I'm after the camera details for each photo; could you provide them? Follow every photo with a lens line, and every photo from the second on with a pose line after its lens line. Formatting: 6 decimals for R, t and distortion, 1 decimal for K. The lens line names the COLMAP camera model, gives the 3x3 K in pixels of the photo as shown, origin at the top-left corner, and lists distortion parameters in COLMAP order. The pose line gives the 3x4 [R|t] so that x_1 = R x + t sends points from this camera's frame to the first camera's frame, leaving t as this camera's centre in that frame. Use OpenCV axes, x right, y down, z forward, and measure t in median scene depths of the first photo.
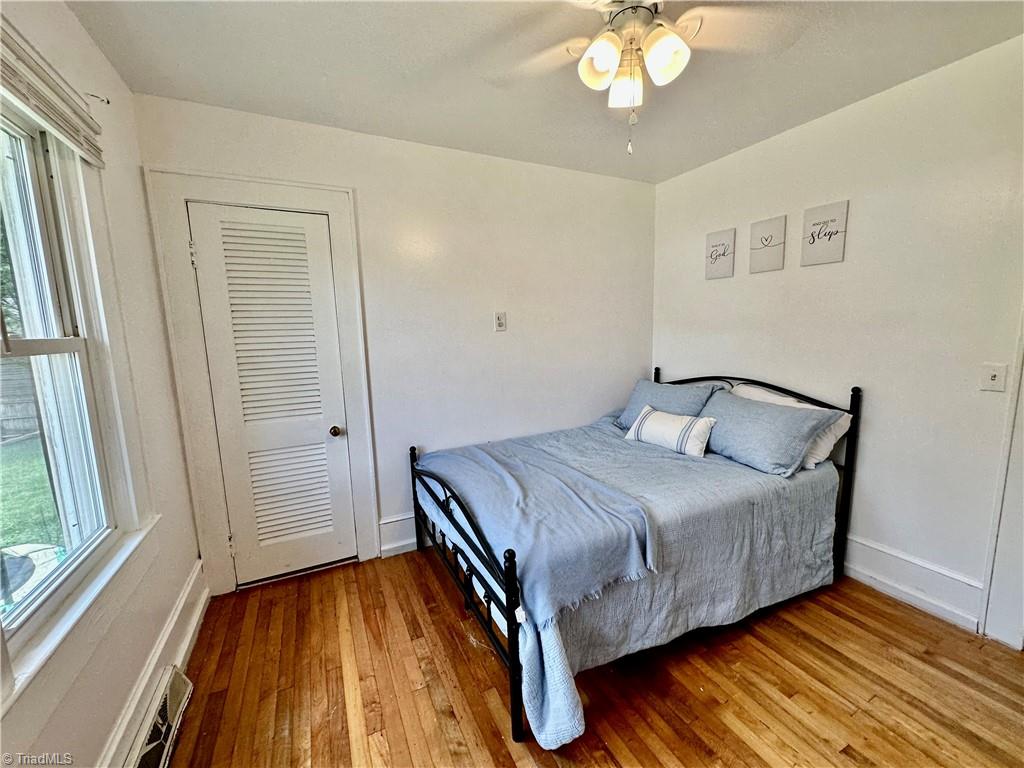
lens RADIAL K [[407.5, 0, 510.0], [0, 407.5, 384.0], [0, 0, 1]] dist [-0.003280, 0.000440]
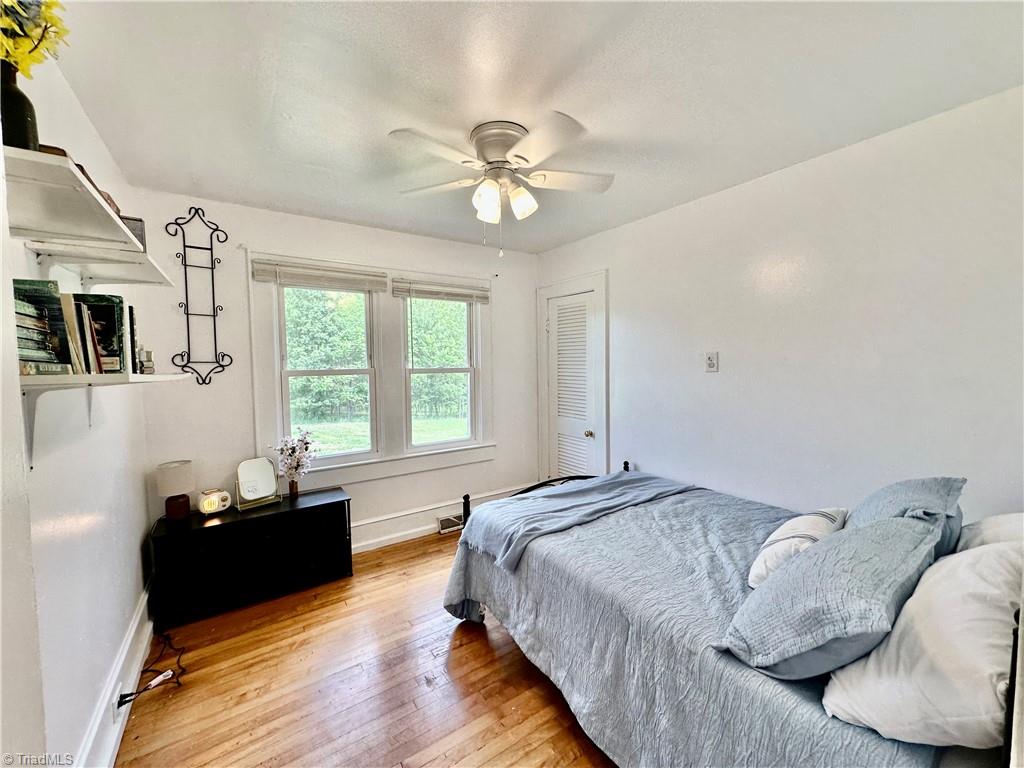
lens RADIAL K [[407.5, 0, 511.2], [0, 407.5, 382.1], [0, 0, 1]] dist [-0.003280, 0.000440]
pose [[0.140397, 0.075611, -0.987204, 1.048581], [-0.126475, 0.990281, 0.057860, -0.128523], [0.981984, 0.116733, 0.148596, 0.514731]]
